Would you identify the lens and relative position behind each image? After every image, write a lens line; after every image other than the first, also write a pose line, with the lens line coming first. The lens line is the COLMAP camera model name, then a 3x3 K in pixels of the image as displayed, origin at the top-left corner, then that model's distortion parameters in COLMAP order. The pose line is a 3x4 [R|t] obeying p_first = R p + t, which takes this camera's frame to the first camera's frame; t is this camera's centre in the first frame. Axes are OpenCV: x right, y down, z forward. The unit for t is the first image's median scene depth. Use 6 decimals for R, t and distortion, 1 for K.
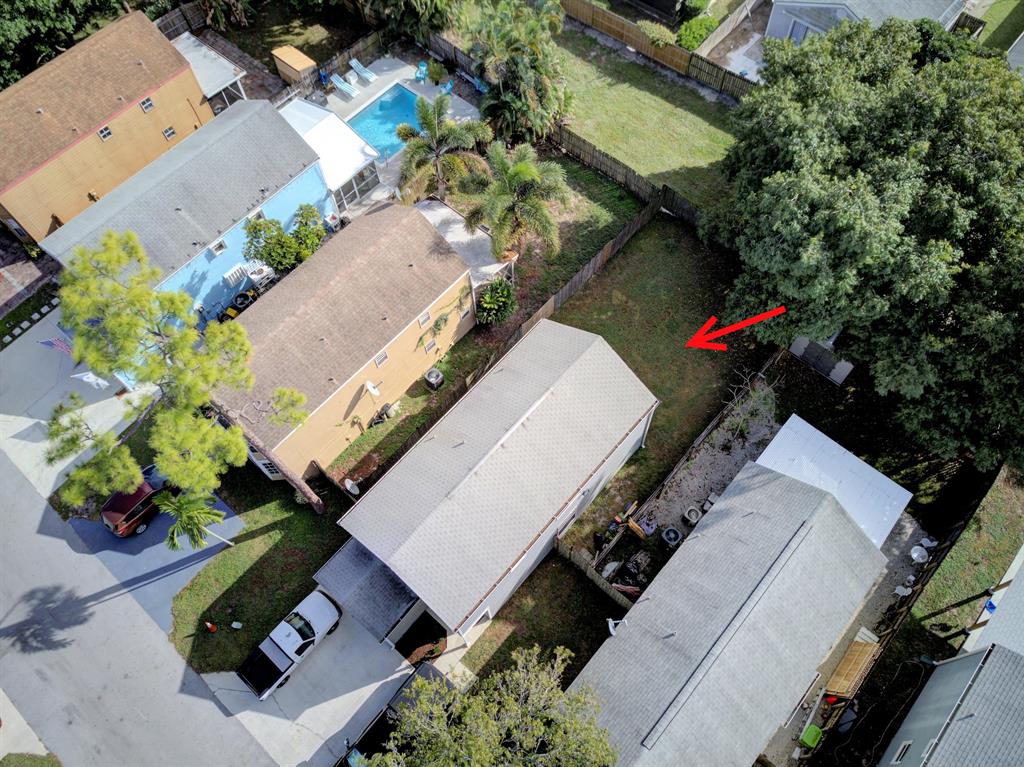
lens RADIAL K [[776.0, 0, 523.0], [0, 776.0, 380.0], [0, 0, 1]] dist [0.014440, 0.005647]
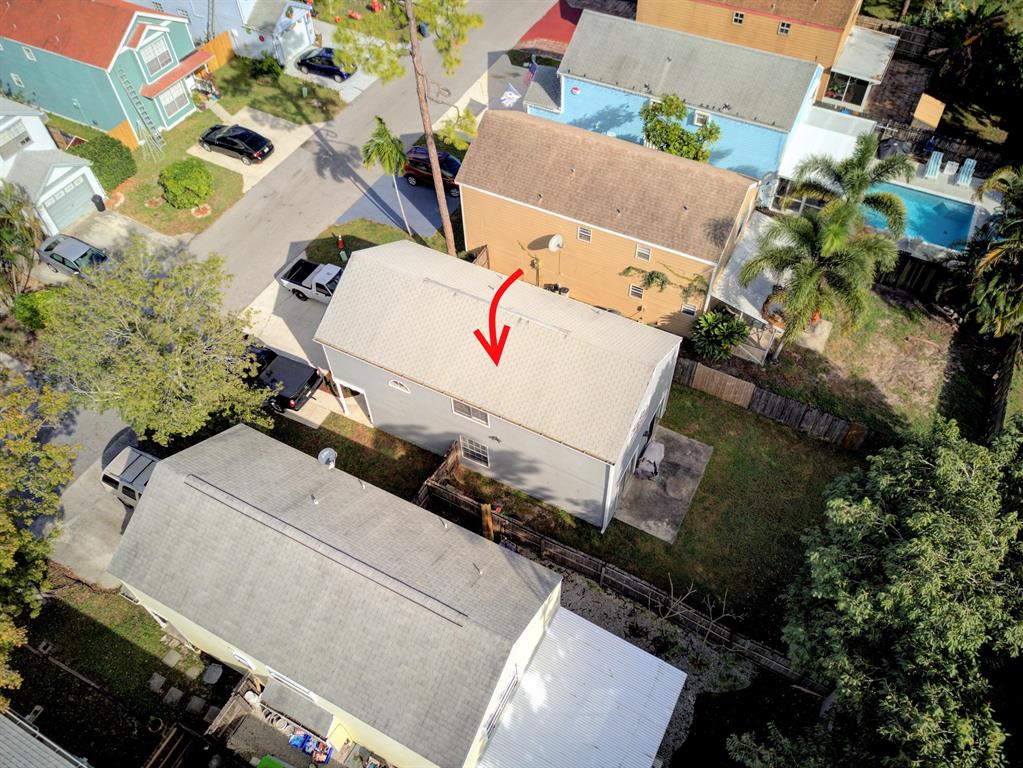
lens RADIAL K [[775.3, 0, 522.4], [0, 775.3, 380.5], [0, 0, 1]] dist [0.014440, 0.005647]
pose [[0.237864, 0.780128, -0.578637, 0.422609], [-0.857356, 0.448605, 0.252378, -0.103910], [0.456467, 0.436066, 0.775554, 0.234451]]
